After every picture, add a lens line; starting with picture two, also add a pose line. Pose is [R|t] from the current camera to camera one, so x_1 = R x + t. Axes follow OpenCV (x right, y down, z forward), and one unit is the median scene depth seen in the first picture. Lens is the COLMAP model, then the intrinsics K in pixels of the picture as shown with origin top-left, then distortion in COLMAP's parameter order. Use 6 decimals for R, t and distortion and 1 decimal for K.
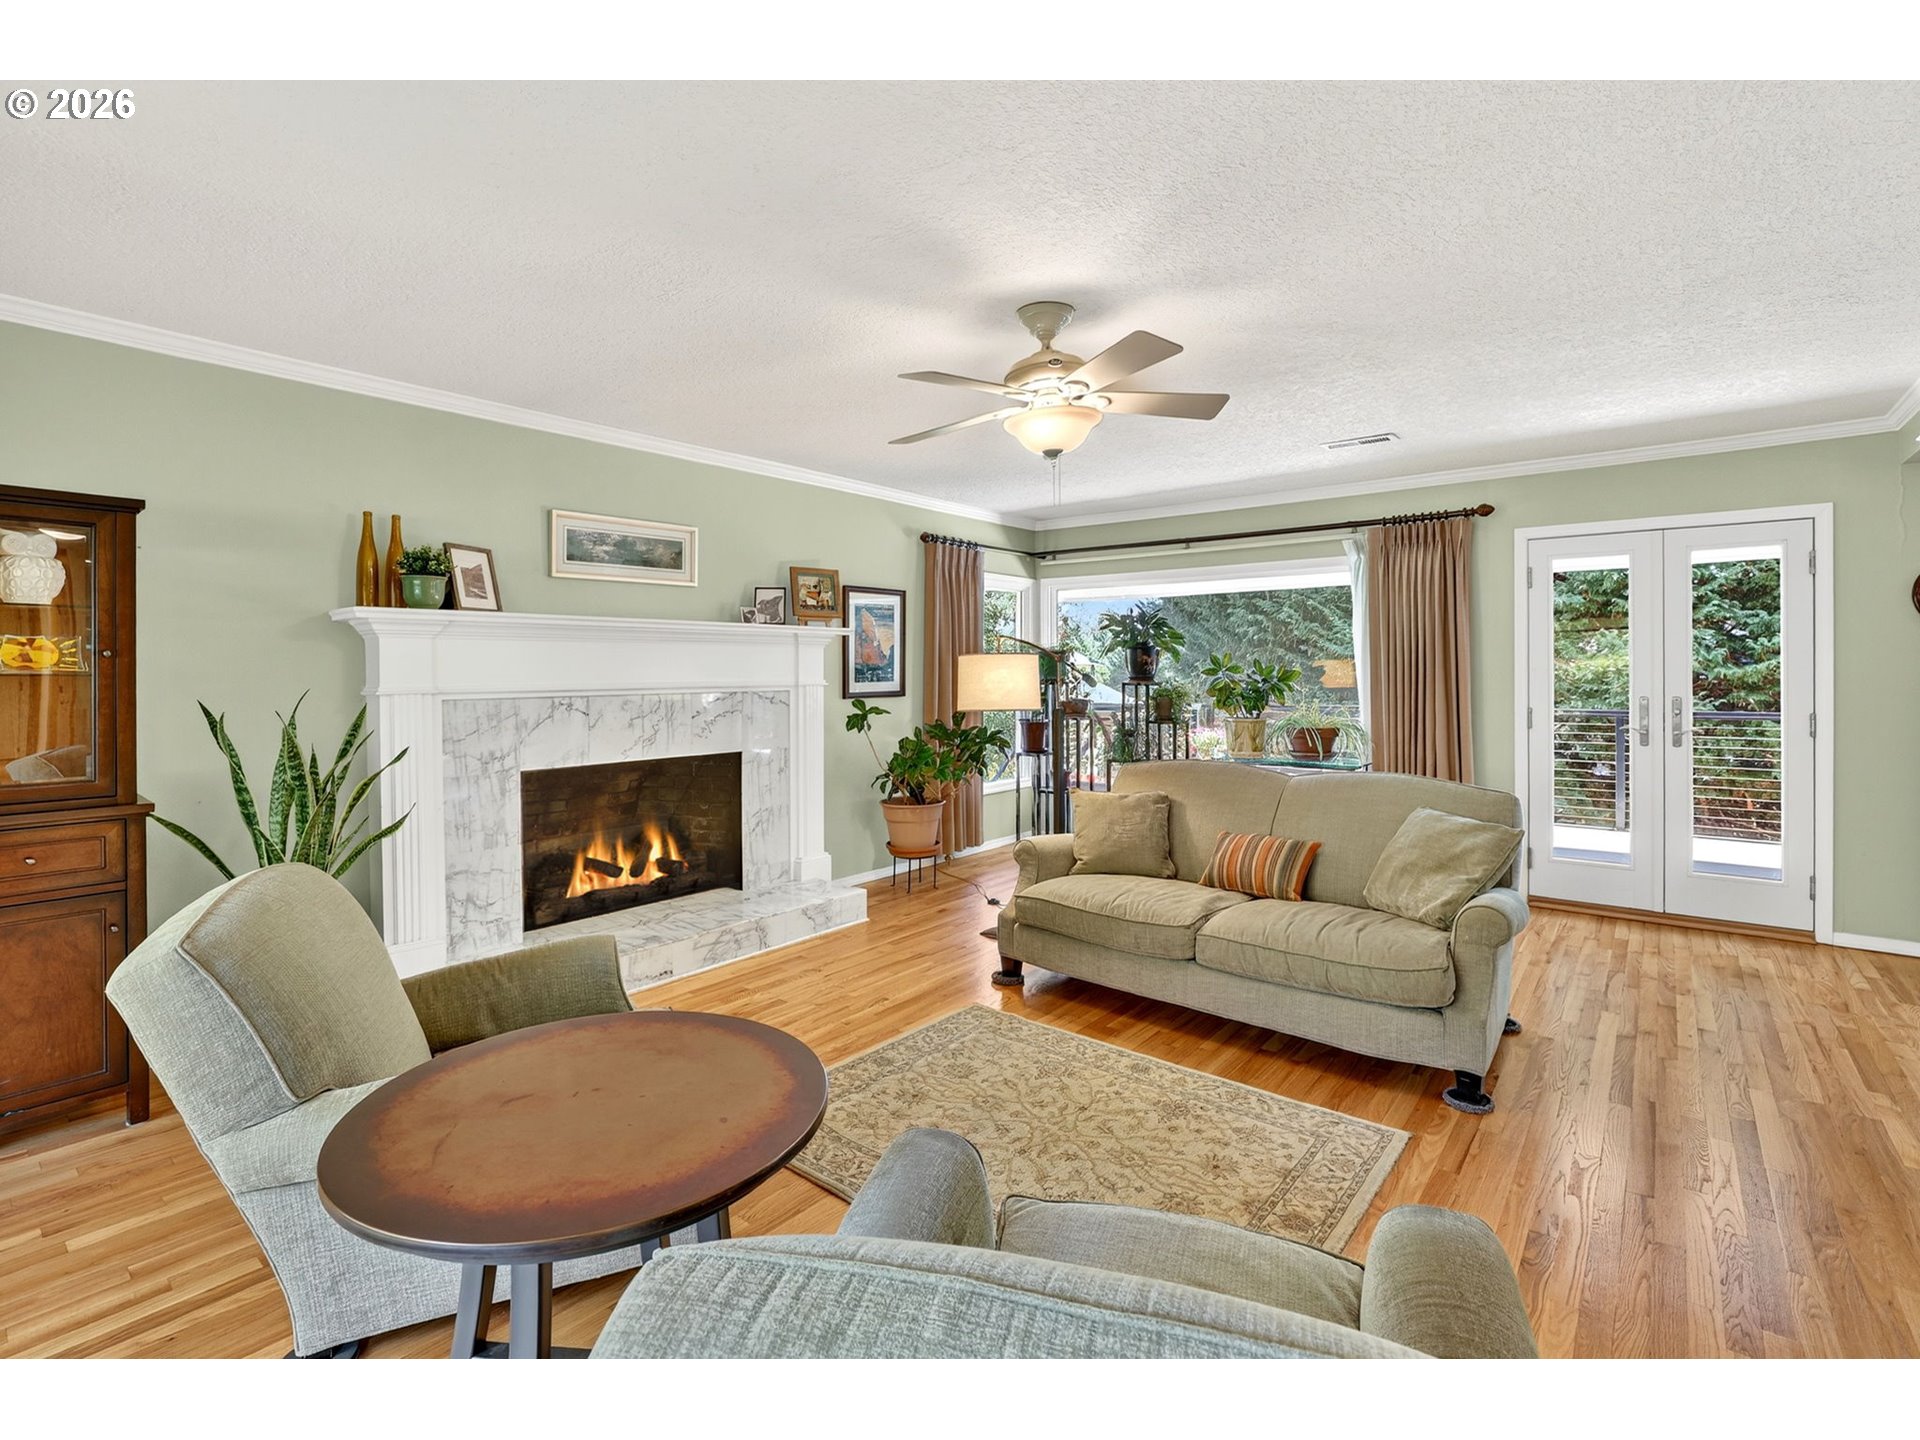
lens RADIAL K [[896.5, 0, 970.6], [0, 896.5, 676.8], [0, 0, 1]] dist [-0.049554, 0.000065]
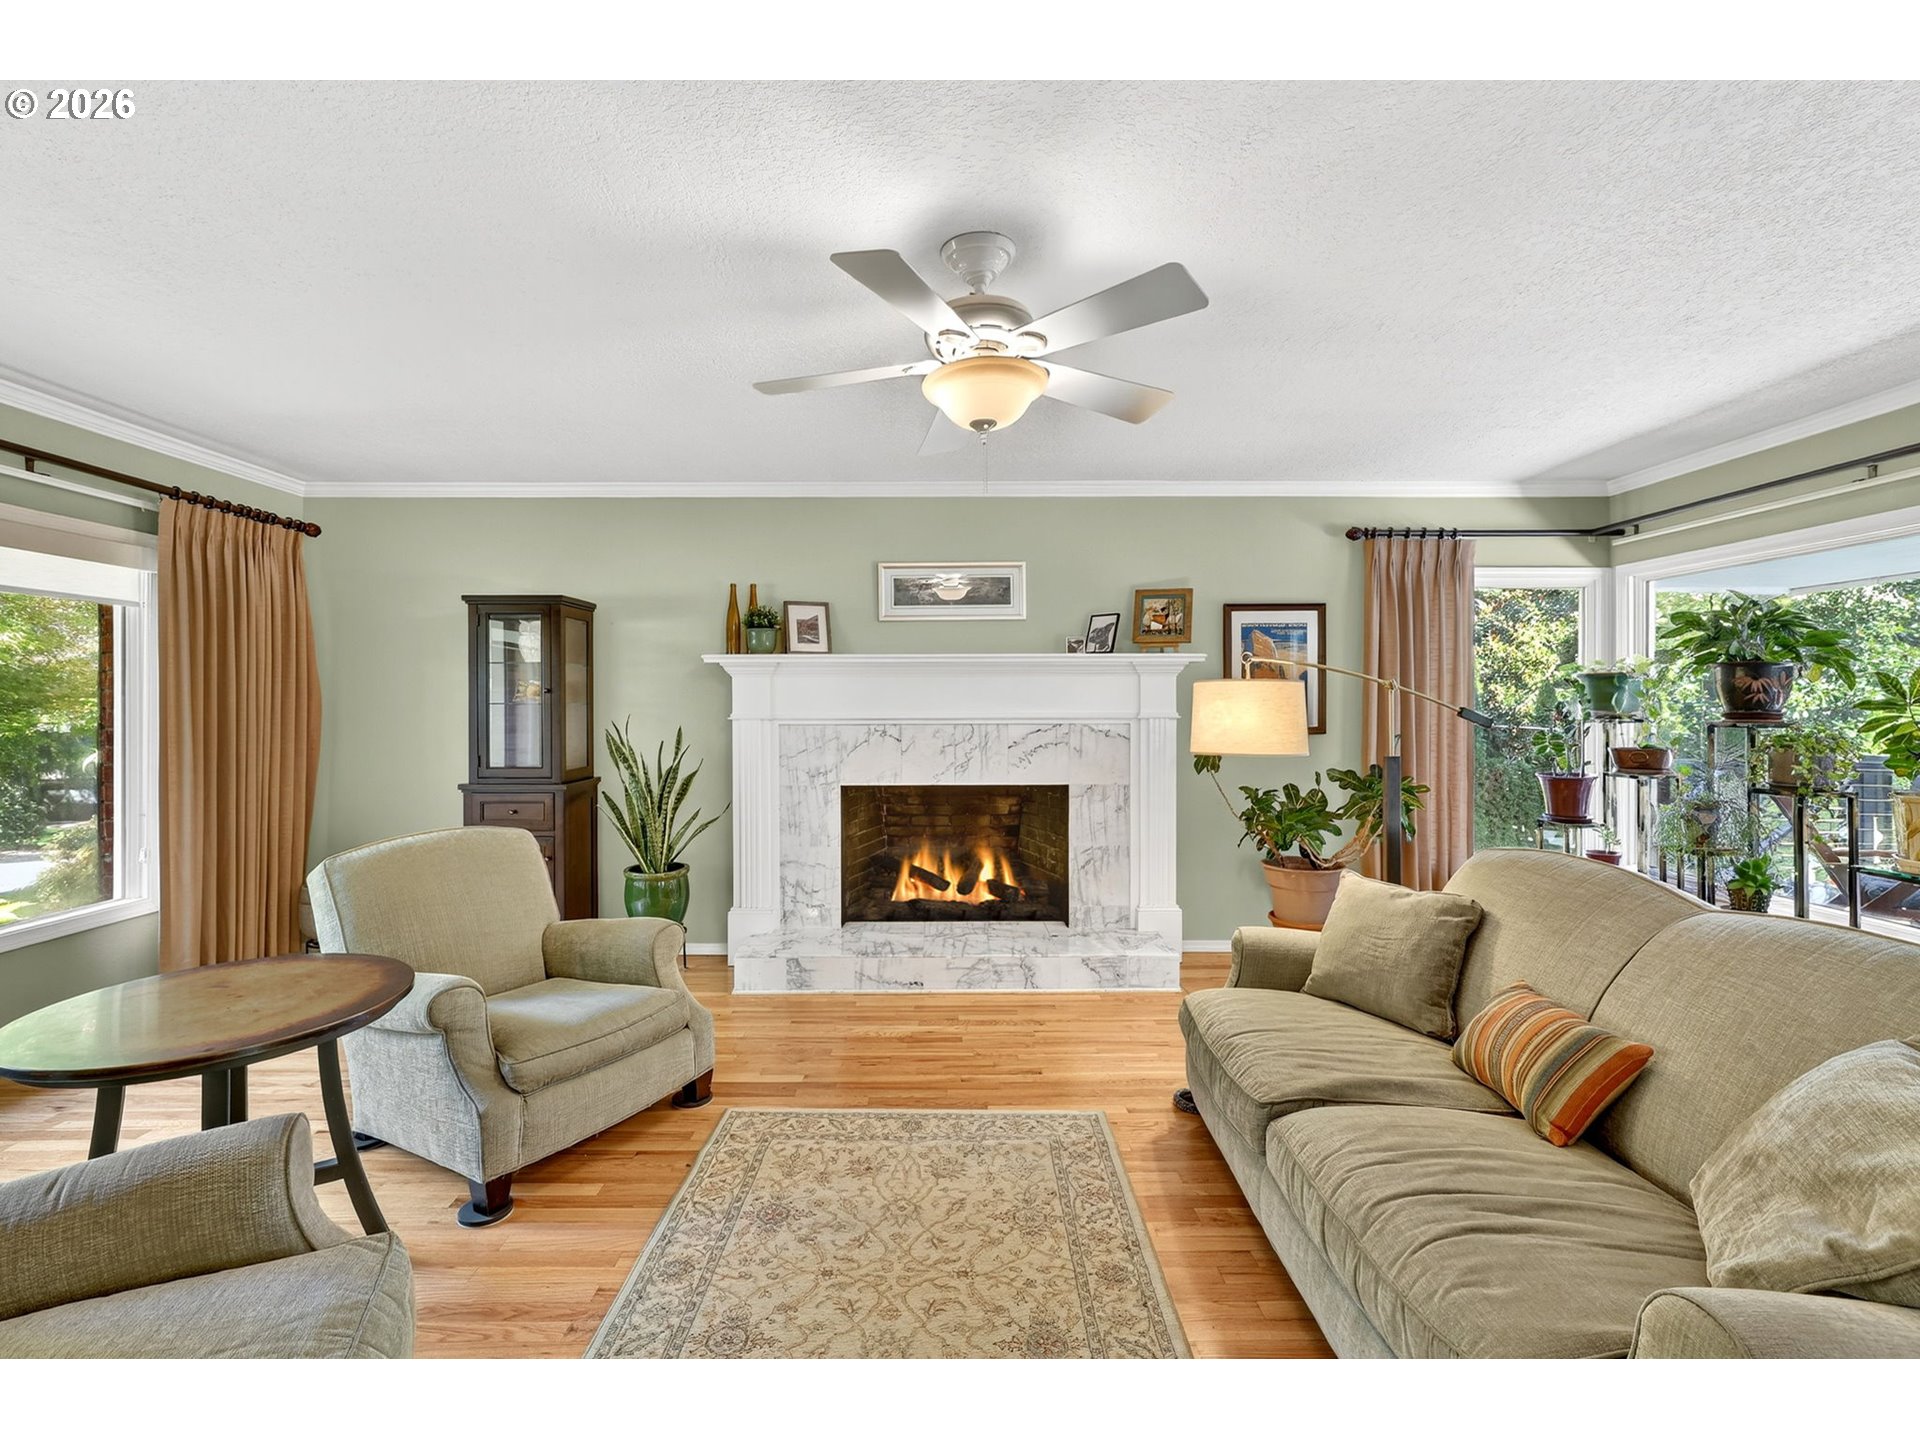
lens RADIAL K [[874.1, 0, 960.2], [0, 874.1, 708.7], [0, 0, 1]] dist [-0.026764, 0.000158]
pose [[0.619627, 0.006965, -0.784865, 0.447593], [-0.006490, 0.999972, 0.003750, -0.002492], [0.784869, 0.002770, 0.619655, 0.336773]]
